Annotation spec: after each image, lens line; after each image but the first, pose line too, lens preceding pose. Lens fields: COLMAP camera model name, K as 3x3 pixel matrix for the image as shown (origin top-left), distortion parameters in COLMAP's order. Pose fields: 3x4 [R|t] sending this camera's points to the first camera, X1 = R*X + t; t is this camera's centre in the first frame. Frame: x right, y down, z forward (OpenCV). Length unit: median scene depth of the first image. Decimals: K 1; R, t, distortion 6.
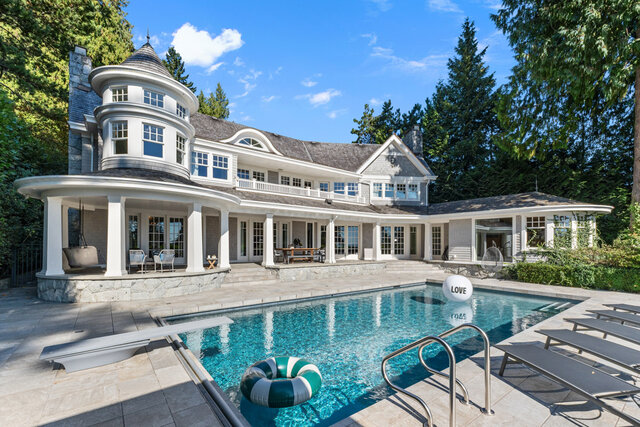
lens RADIAL K [[276.5, 0, 301.4], [0, 276.5, 248.2], [0, 0, 1]] dist [0.003711, 0.000040]
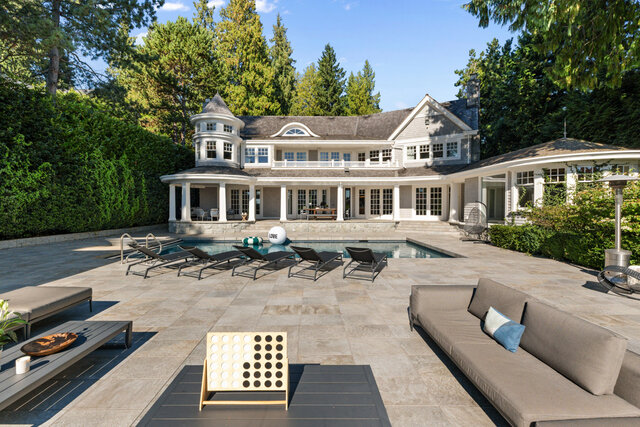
lens RADIAL K [[276.5, 0, 318.3], [0, 276.5, 214.3], [0, 0, 1]] dist [0.003711, 0.000040]
pose [[0.816858, 0.011621, -0.576722, 0.804958], [-0.004439, 0.999894, 0.013860, 0.009384], [0.576822, -0.008761, 0.816823, -0.068594]]
